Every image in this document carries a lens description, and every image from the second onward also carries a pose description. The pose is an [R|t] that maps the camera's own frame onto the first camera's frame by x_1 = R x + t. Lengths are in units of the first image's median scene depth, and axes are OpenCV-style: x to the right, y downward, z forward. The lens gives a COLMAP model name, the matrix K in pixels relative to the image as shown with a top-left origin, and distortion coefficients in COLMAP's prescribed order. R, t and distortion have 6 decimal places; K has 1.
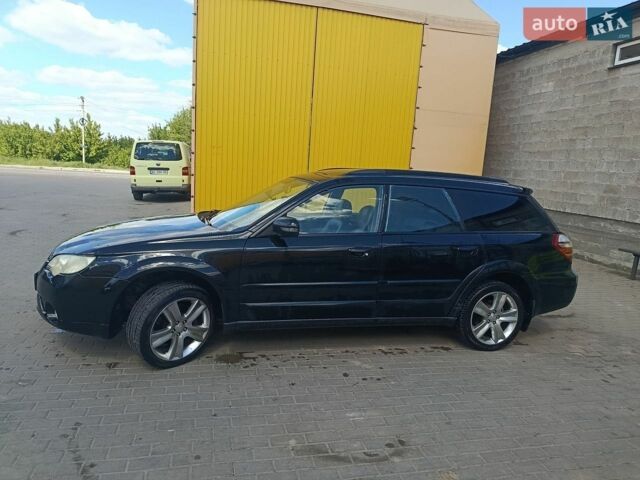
lens RADIAL K [[494.8, 0, 321.1], [0, 494.8, 239.2], [0, 0, 1]] dist [0.012887, -0.014925]
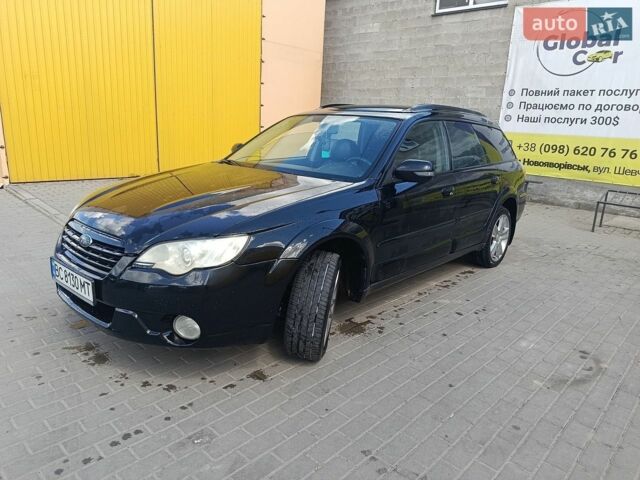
lens RADIAL K [[494.8, 0, 320.8], [0, 494.8, 242.7], [0, 0, 1]] dist [0.012887, -0.014925]
pose [[0.809030, -0.158316, 0.566045, -0.371473], [0.089152, 0.984952, 0.148057, -0.019761], [-0.580967, -0.069319, 0.810970, 0.189050]]
